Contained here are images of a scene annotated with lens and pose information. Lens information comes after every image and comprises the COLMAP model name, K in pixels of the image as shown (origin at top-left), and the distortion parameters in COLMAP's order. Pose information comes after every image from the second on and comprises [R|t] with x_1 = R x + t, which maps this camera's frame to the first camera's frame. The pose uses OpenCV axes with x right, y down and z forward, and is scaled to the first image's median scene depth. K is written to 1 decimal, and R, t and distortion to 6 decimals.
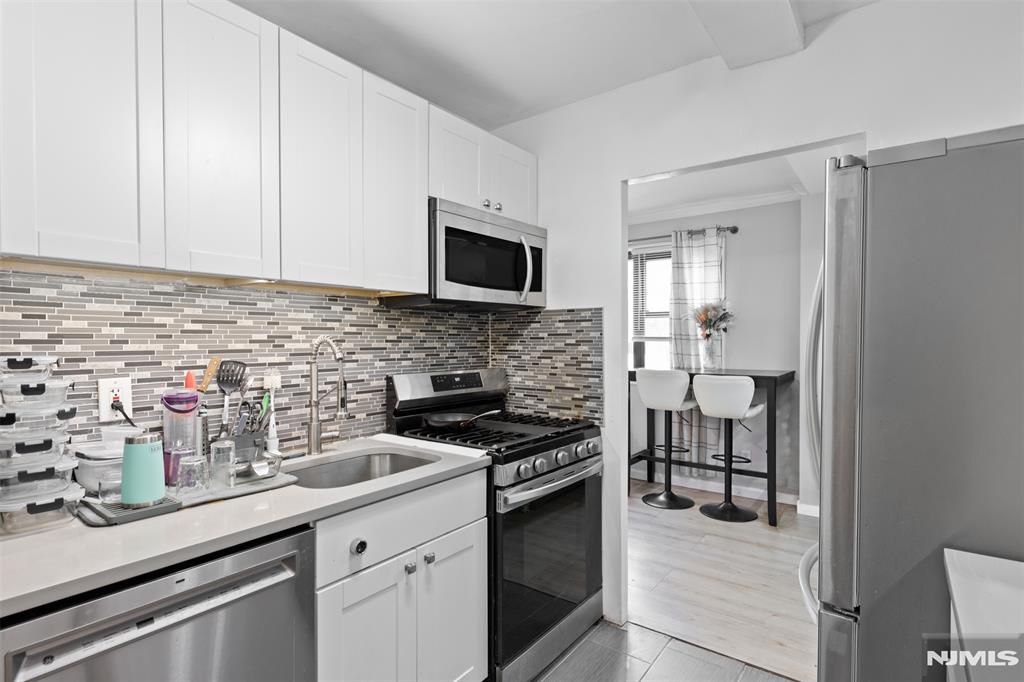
lens RADIAL K [[526.0, 0, 510.5], [0, 526.0, 339.9], [0, 0, 1]] dist [0.007967, 0.000141]
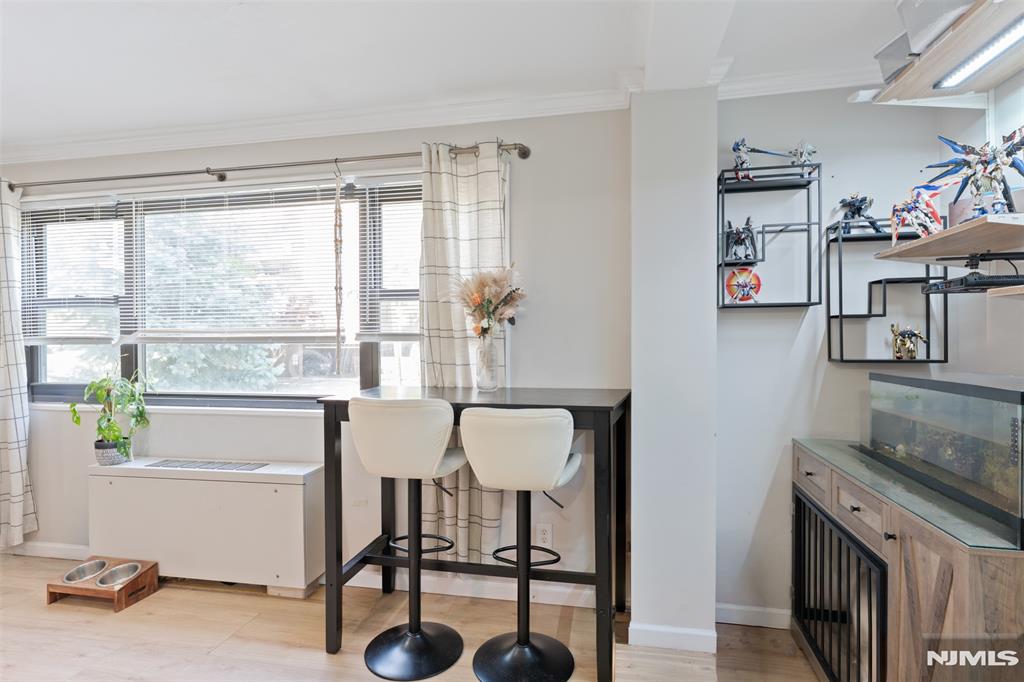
lens RADIAL K [[526.0, 0, 514.3], [0, 526.0, 342.6], [0, 0, 1]] dist [0.007967, 0.000141]
pose [[0.902945, -0.004552, 0.429733, 0.171533], [0.004190, 0.999990, 0.001789, 0.003903], [-0.429737, 0.000185, 0.902954, 0.505330]]
